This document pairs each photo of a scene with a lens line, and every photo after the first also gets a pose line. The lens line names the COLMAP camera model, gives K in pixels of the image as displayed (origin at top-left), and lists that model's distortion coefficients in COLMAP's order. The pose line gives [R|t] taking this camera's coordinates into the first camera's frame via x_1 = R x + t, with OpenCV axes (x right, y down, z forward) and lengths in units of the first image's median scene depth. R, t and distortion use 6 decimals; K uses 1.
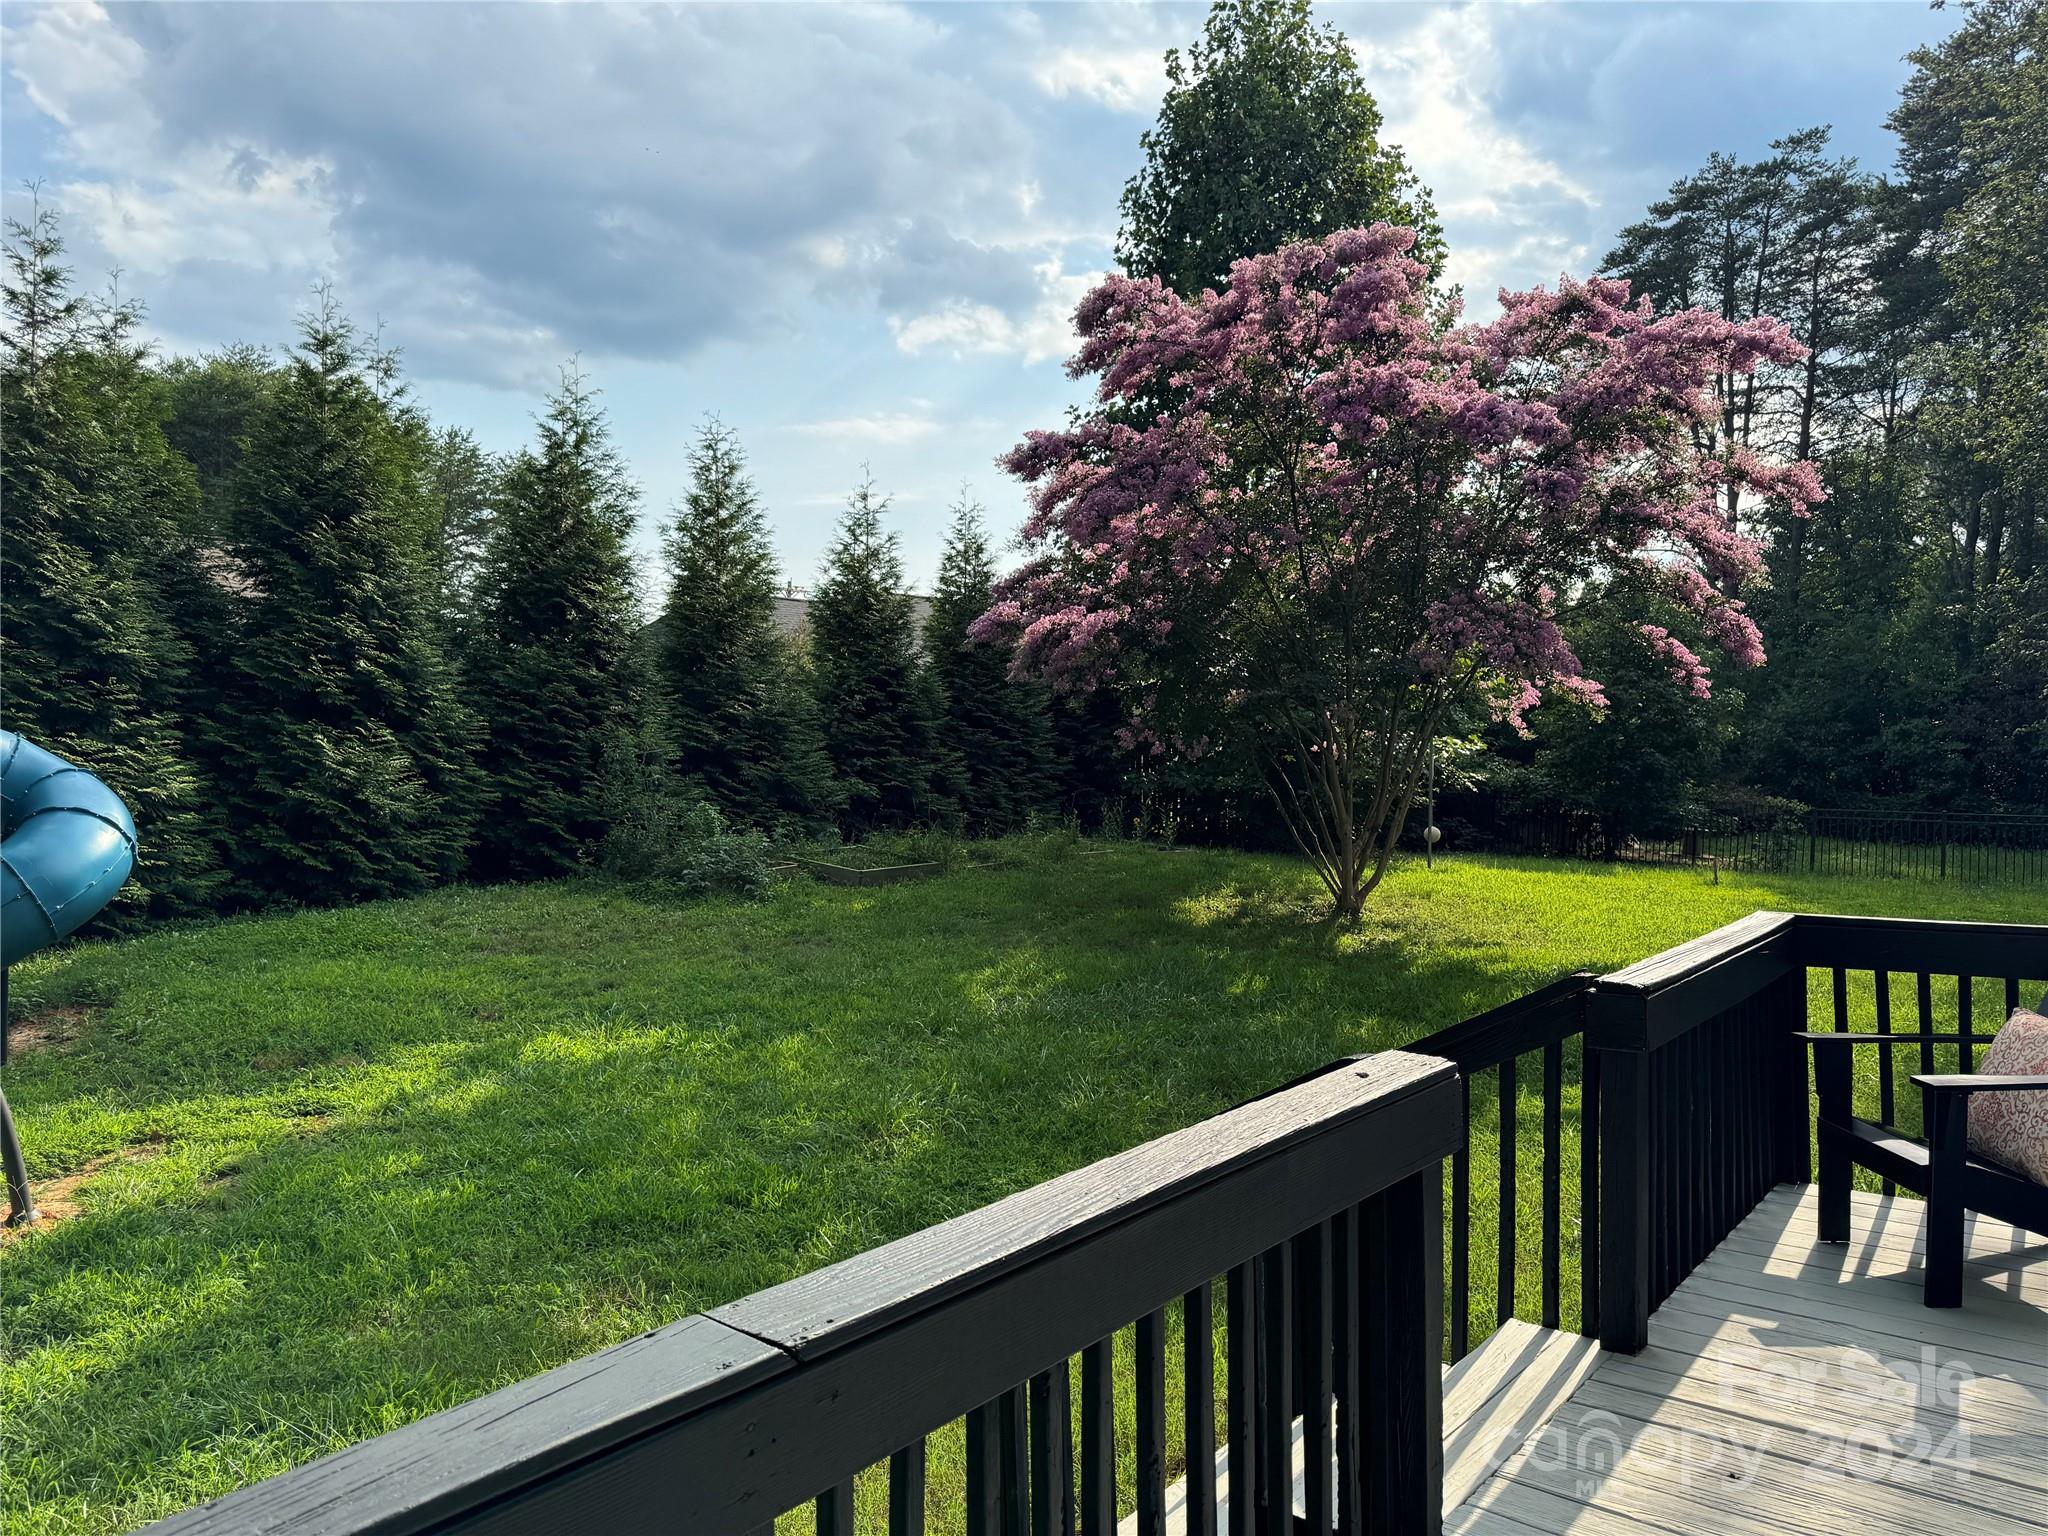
lens RADIAL K [[1427.7, 0, 1022.3], [0, 1427.7, 772.9], [0, 0, 1]] dist [0.034806, -0.046257]
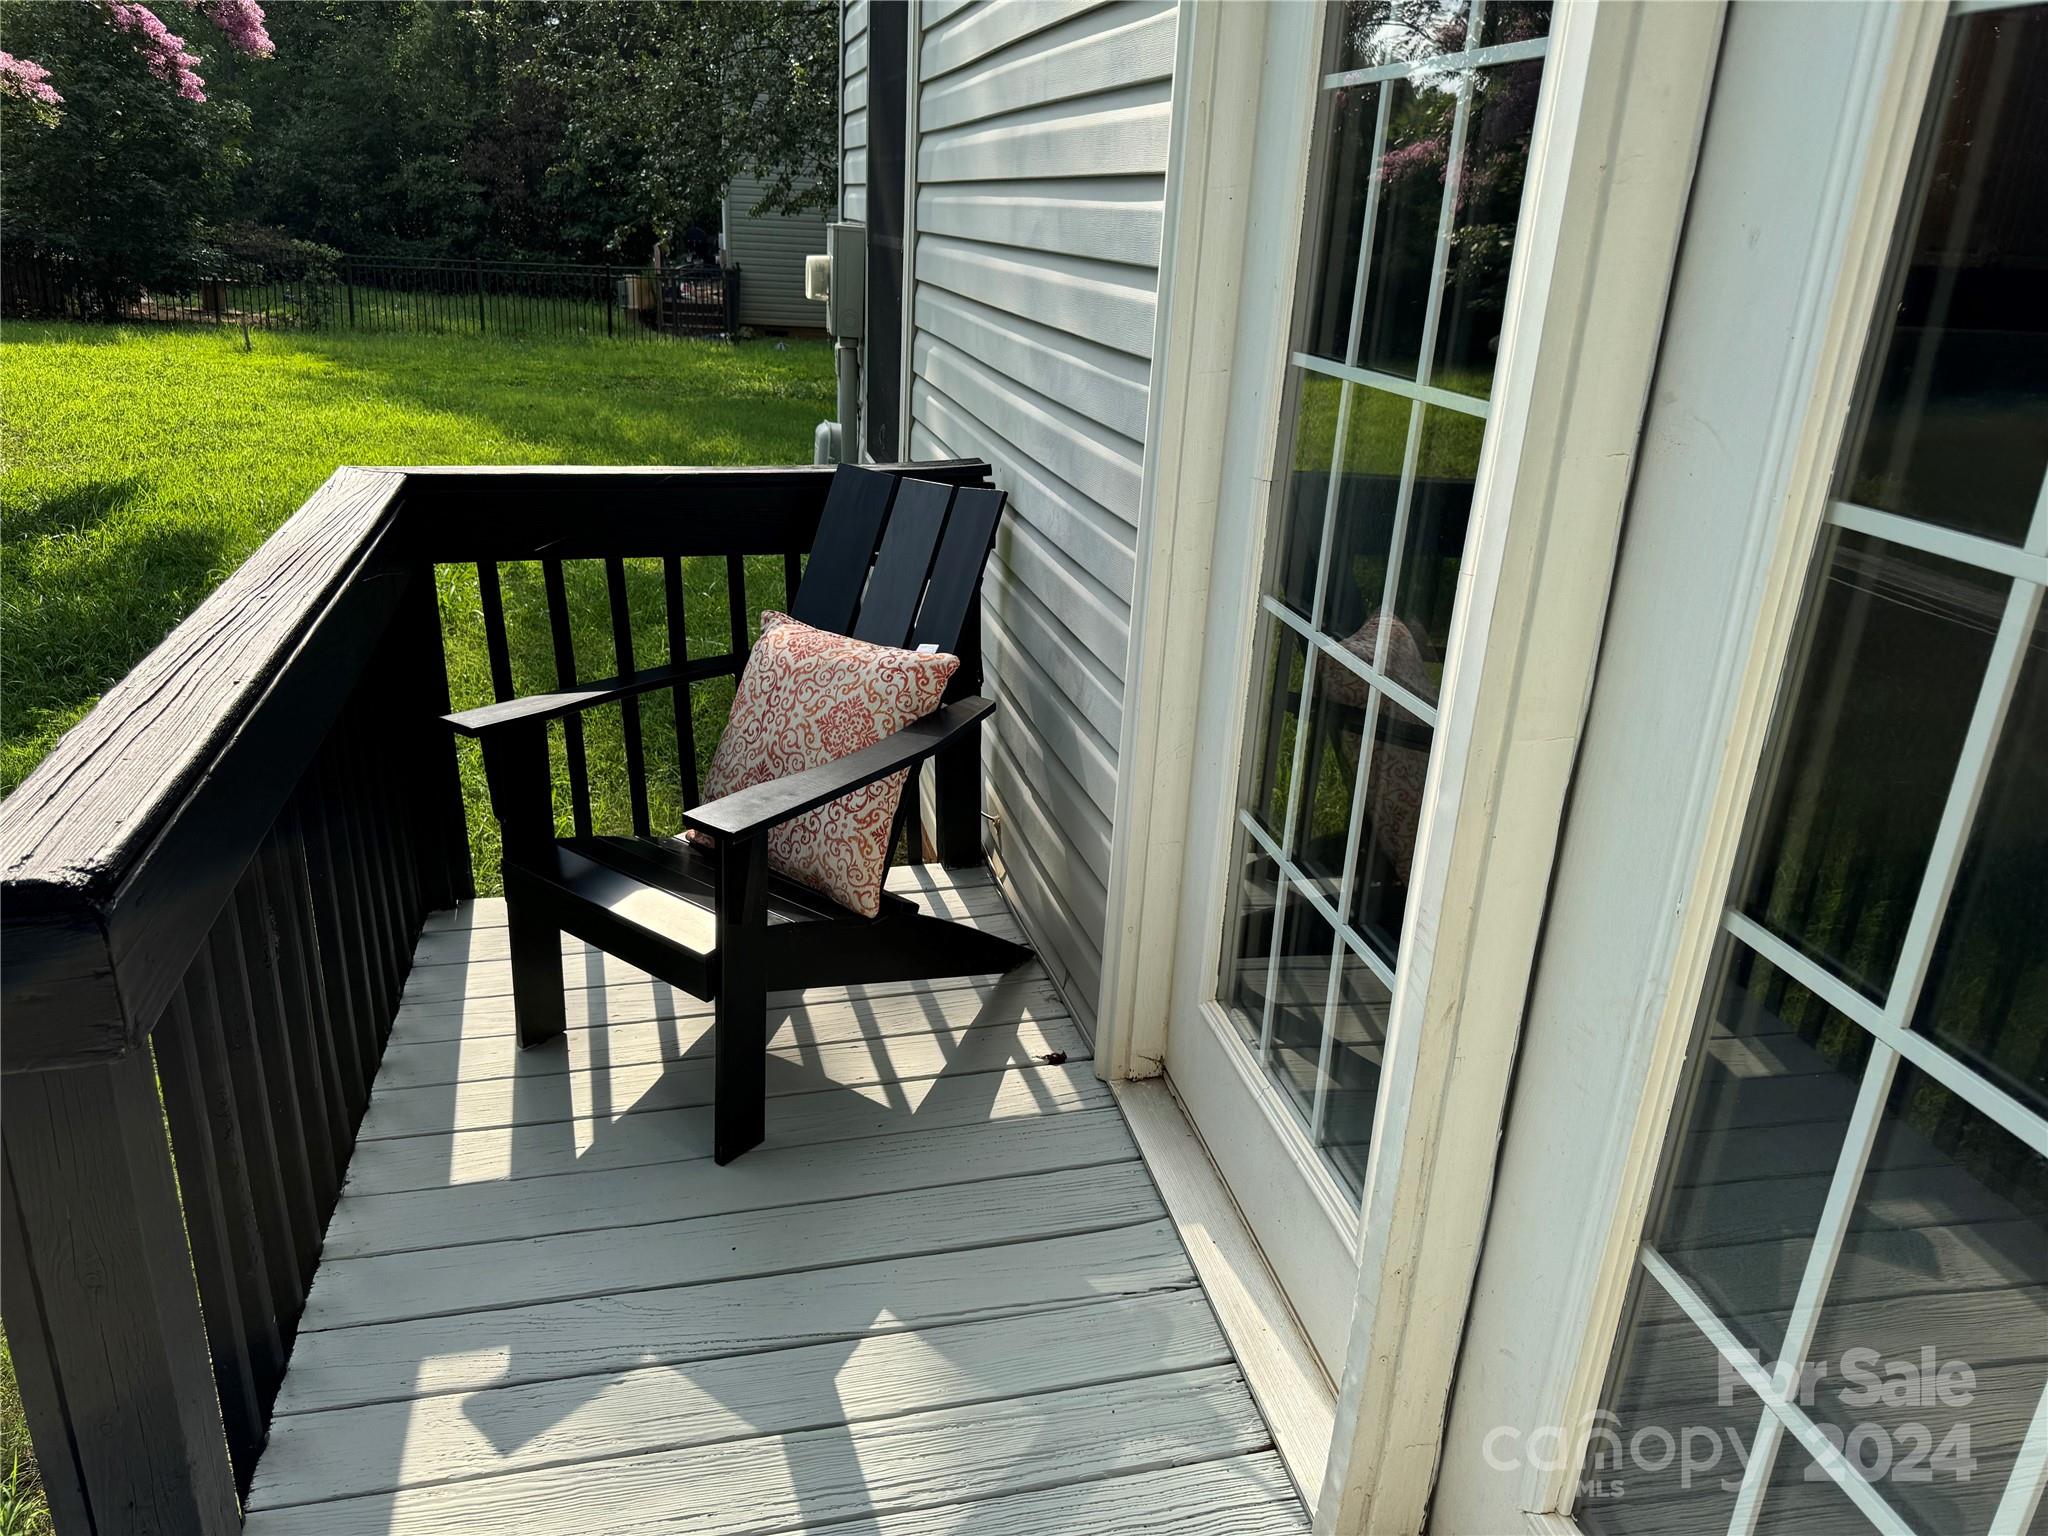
lens RADIAL K [[1427.7, 0, 1021.5], [0, 1427.7, 736.3], [0, 0, 1]] dist [0.034806, -0.046257]
pose [[0.599457, -0.246464, 0.761517, 0.058174], [-0.029970, 0.943833, 0.329062, 0.000981], [-0.799846, -0.220081, 0.558400, 0.119382]]
